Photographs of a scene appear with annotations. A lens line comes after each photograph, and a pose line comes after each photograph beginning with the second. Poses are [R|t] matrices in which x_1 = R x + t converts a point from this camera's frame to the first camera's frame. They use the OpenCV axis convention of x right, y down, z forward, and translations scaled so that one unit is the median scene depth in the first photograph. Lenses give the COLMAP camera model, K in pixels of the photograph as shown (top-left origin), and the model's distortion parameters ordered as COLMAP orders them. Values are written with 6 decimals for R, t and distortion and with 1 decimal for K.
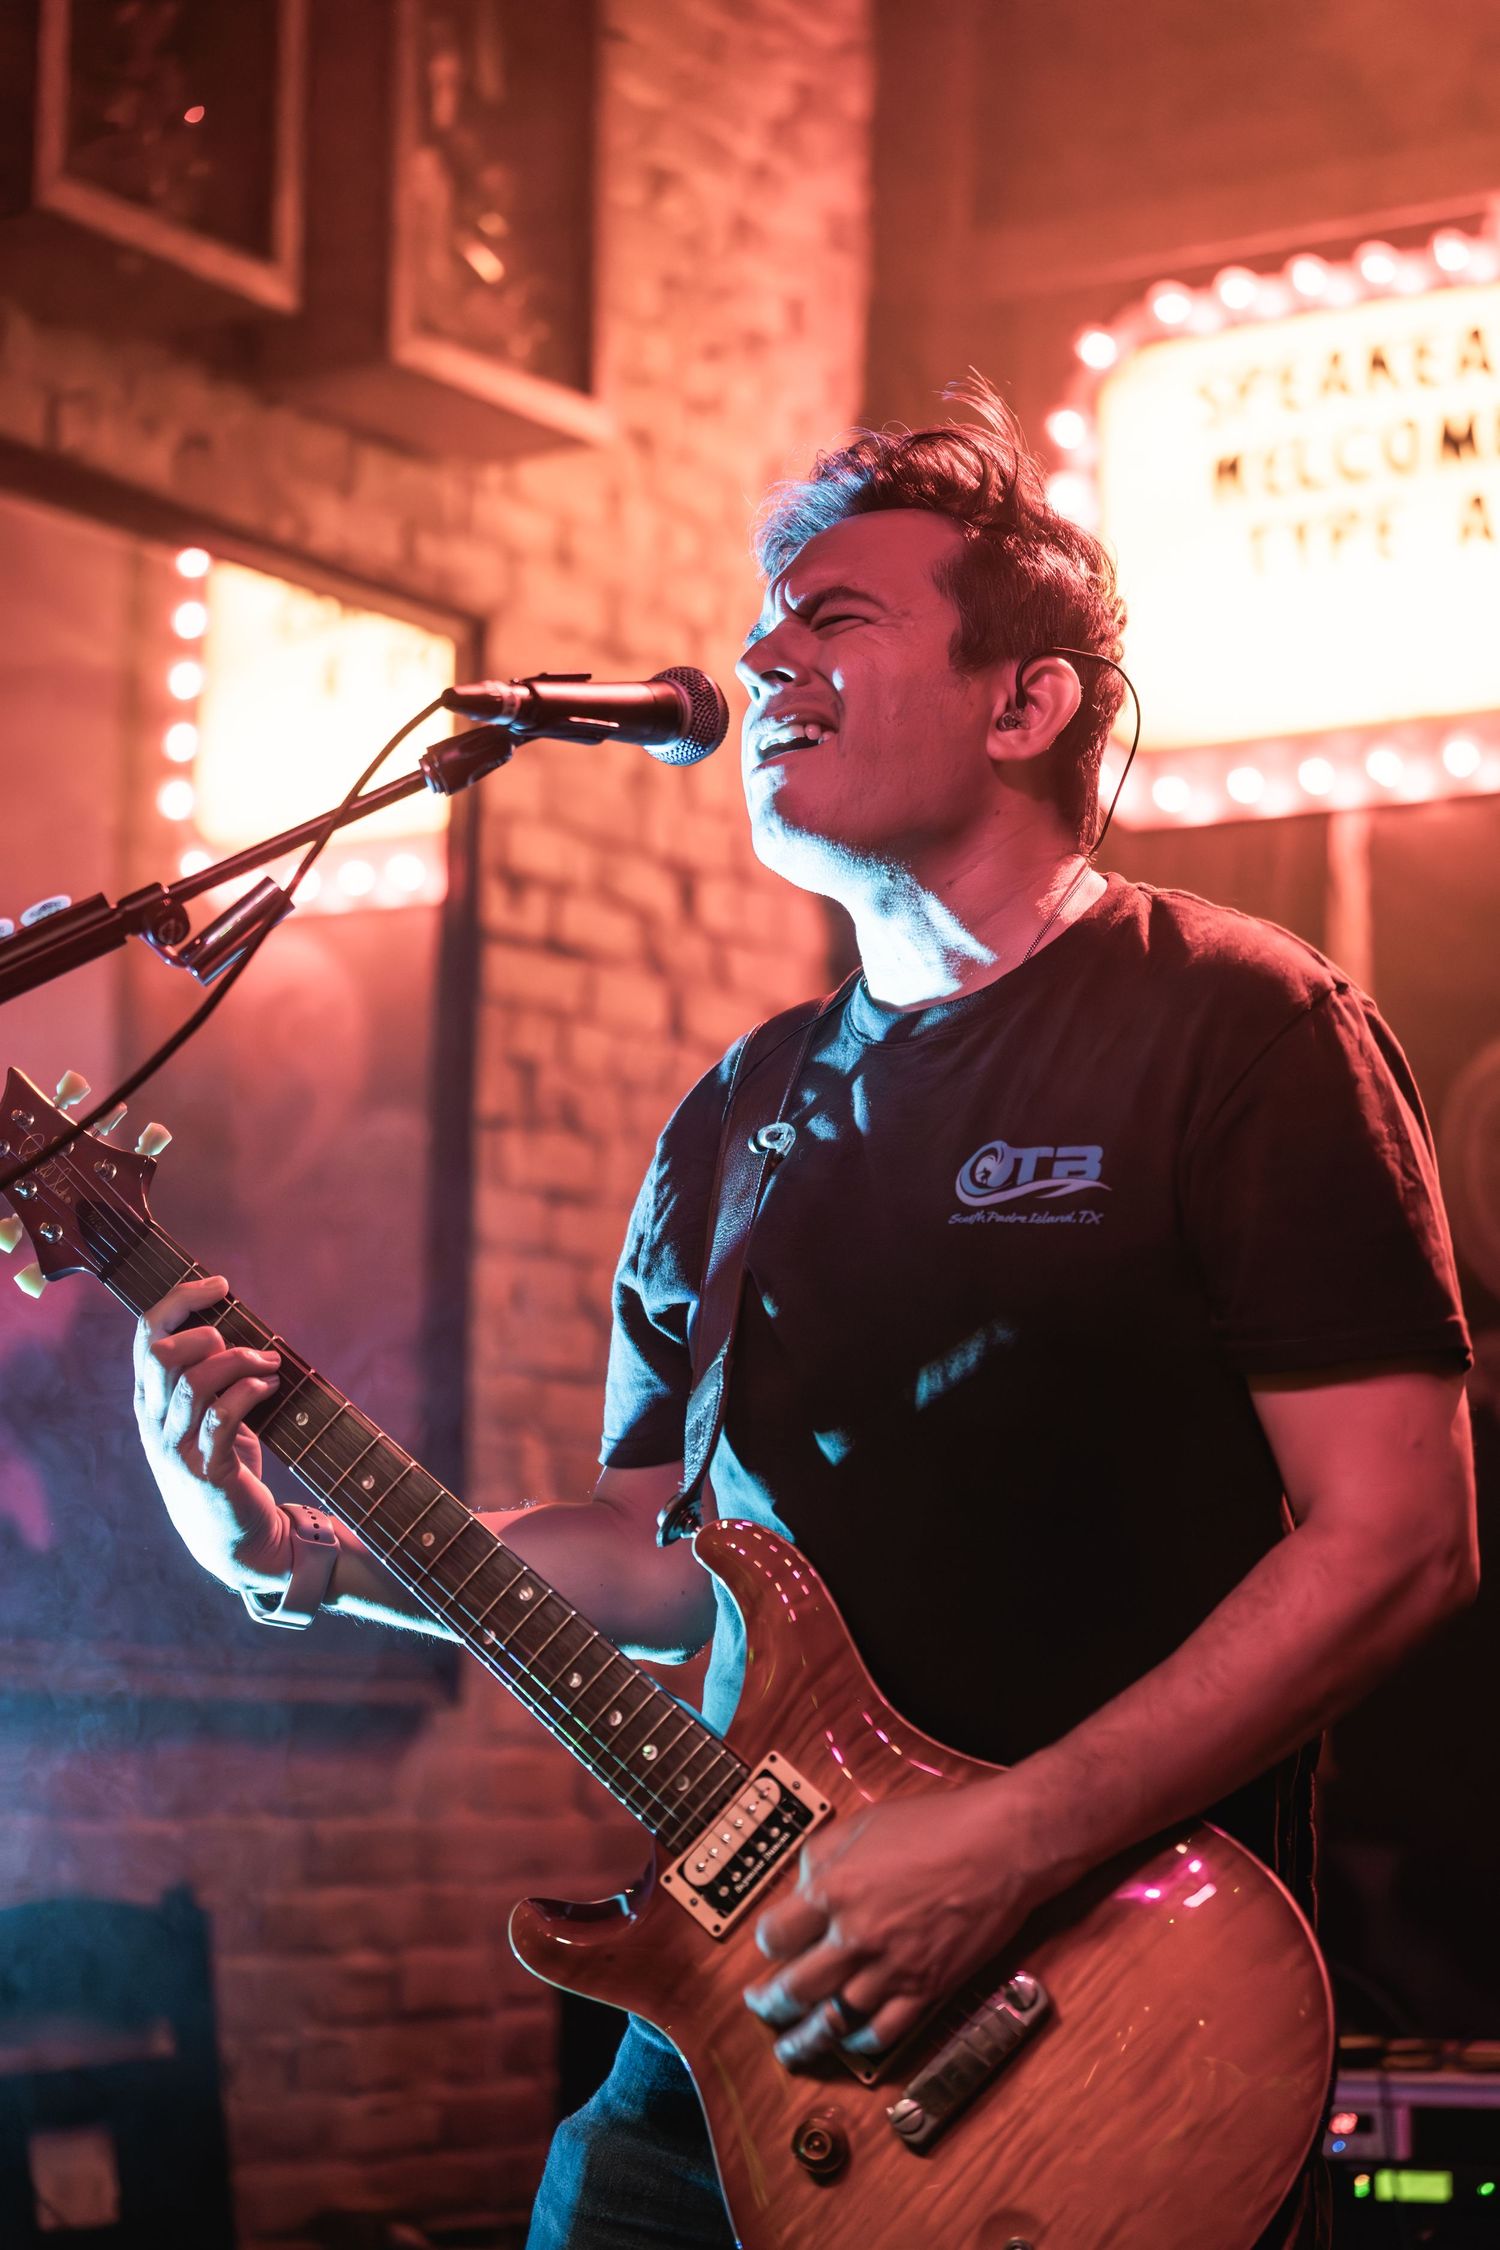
lens RADIAL K [[4577.9, 0, 749.9], [0, 4577.9, 1131.4], [0, 0, 1]] dist [0.023801, 0.000000]
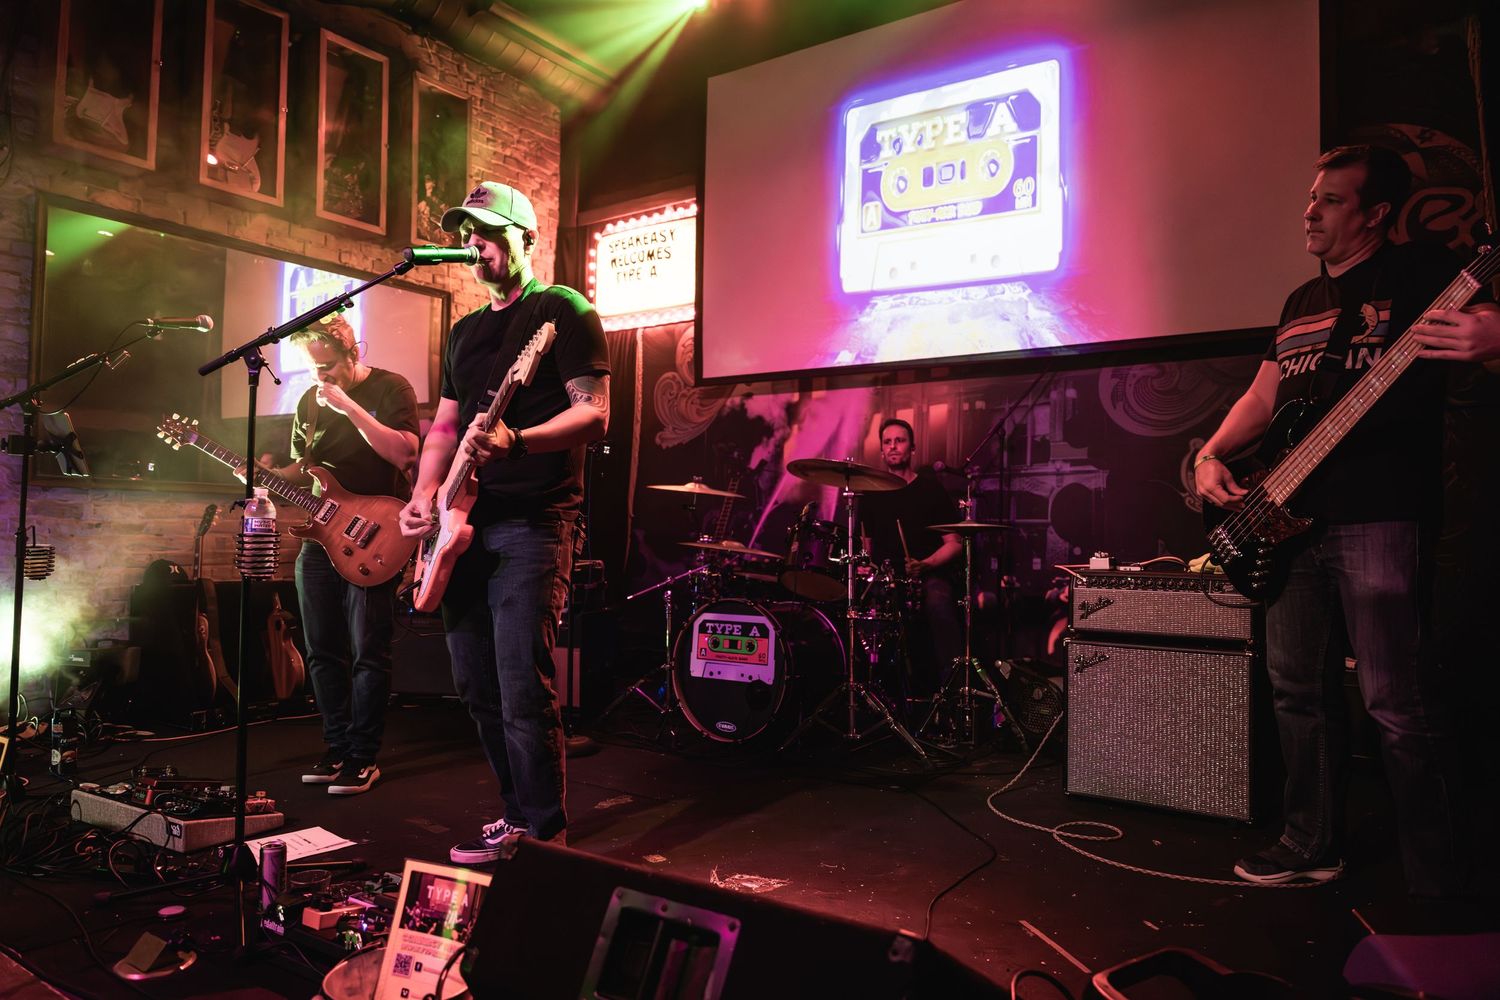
lens RADIAL K [[997.3, 0, 758.8], [0, 997.3, 503.8], [0, 0, 1]] dist [-0.007791, -0.008000]
pose [[0.999328, -0.001323, -0.036638, 0.340650], [0.005286, 0.994107, 0.108279, 0.004344], [0.036279, -0.108399, 0.993445, -0.132989]]
